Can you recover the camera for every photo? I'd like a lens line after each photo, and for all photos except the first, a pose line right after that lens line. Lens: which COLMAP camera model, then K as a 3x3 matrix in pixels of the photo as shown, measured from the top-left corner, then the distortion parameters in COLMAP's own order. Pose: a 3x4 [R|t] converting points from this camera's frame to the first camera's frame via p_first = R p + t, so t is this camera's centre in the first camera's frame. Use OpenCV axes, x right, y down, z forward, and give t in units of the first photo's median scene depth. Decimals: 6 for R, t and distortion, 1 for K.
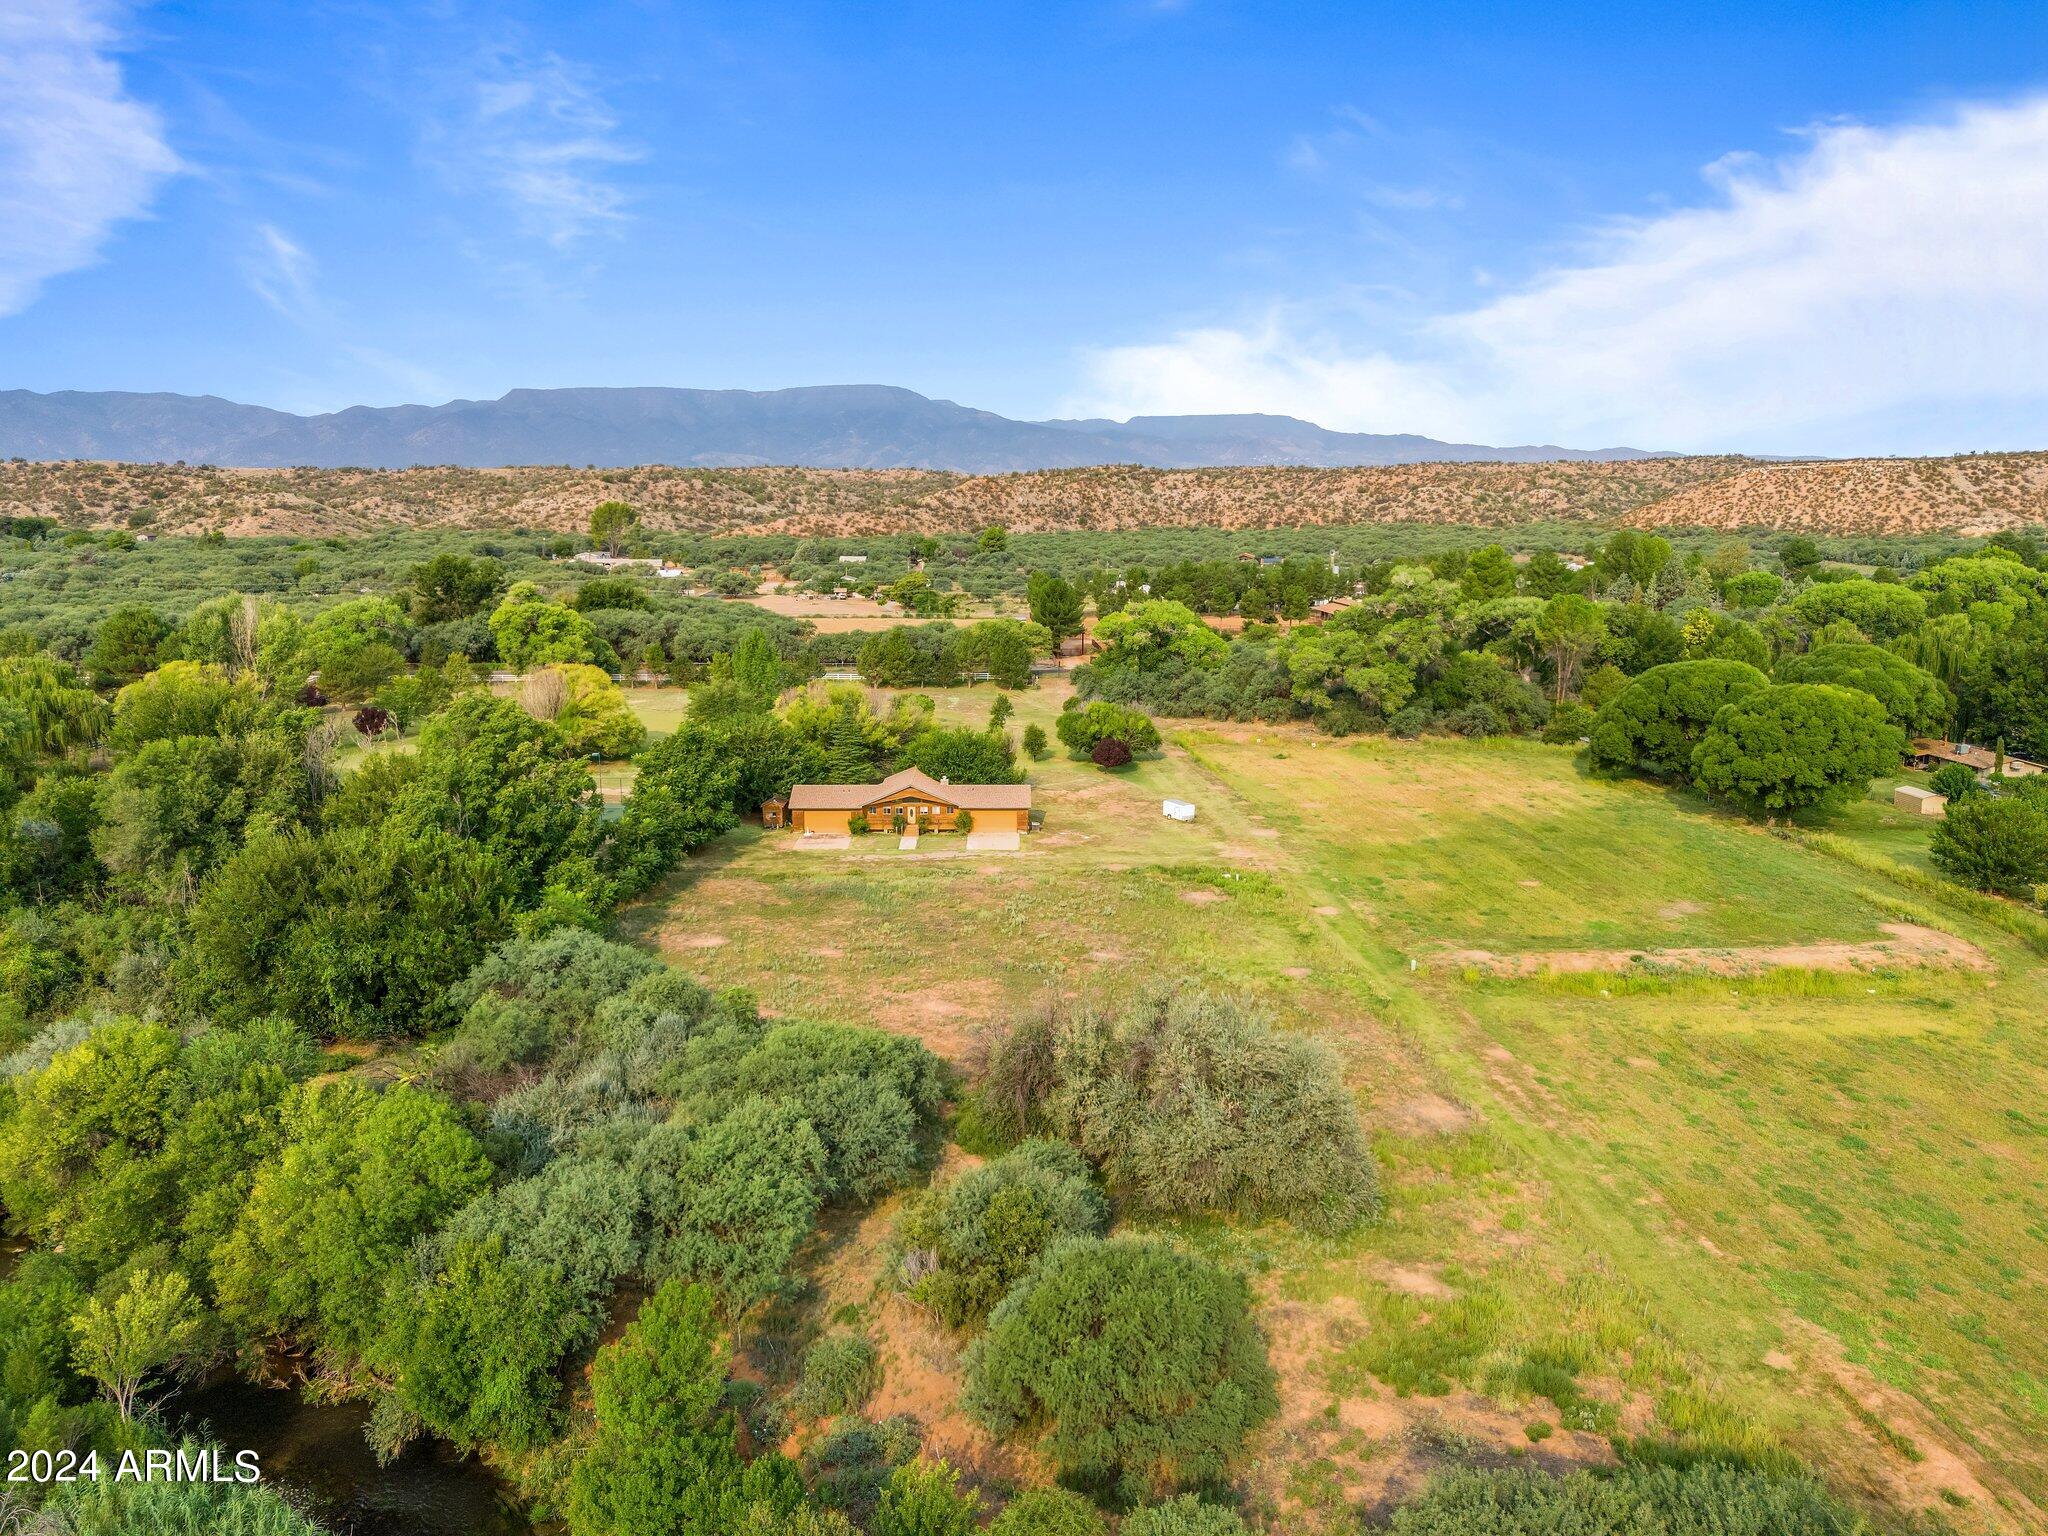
lens RADIAL K [[1505.4, 0, 1018.5], [0, 1505.4, 773.0], [0, 0, 1]] dist [0.074503, -0.074583]
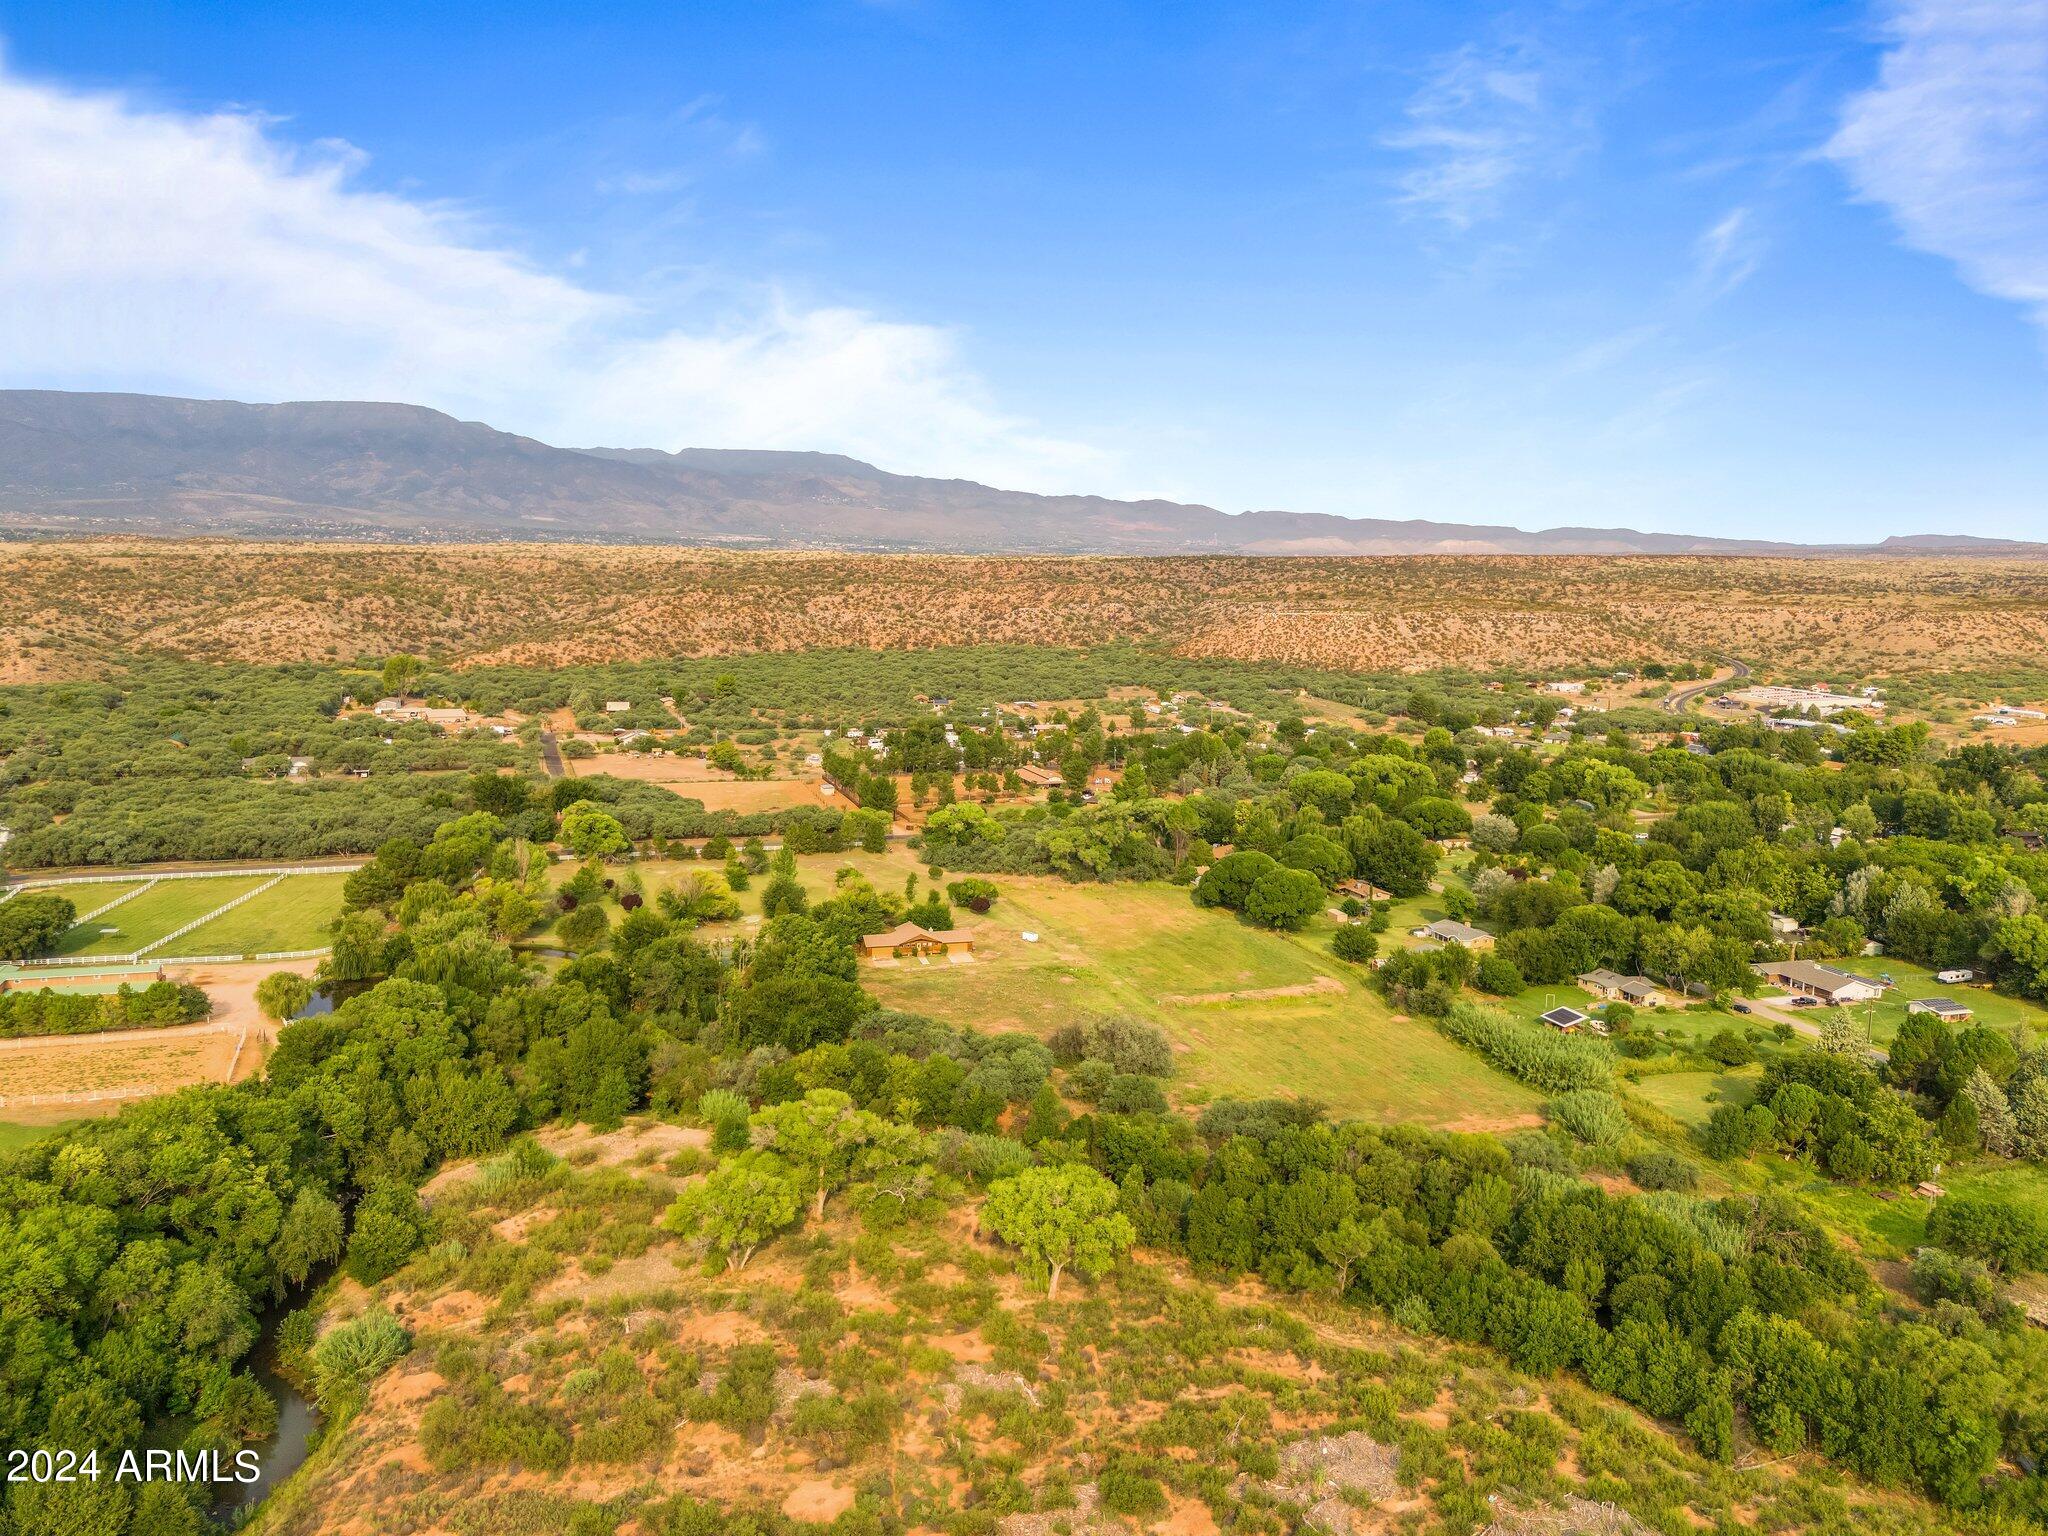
lens RADIAL K [[1550.9, 0, 1022.9], [0, 1550.9, 761.5], [0, 0, 1]] dist [0.058125, -0.051748]
pose [[0.959193, -0.016429, 0.282275, -0.116216], [0.026289, 0.999168, -0.031181, -0.034731], [-0.281528, 0.037330, 0.958827, -0.250455]]
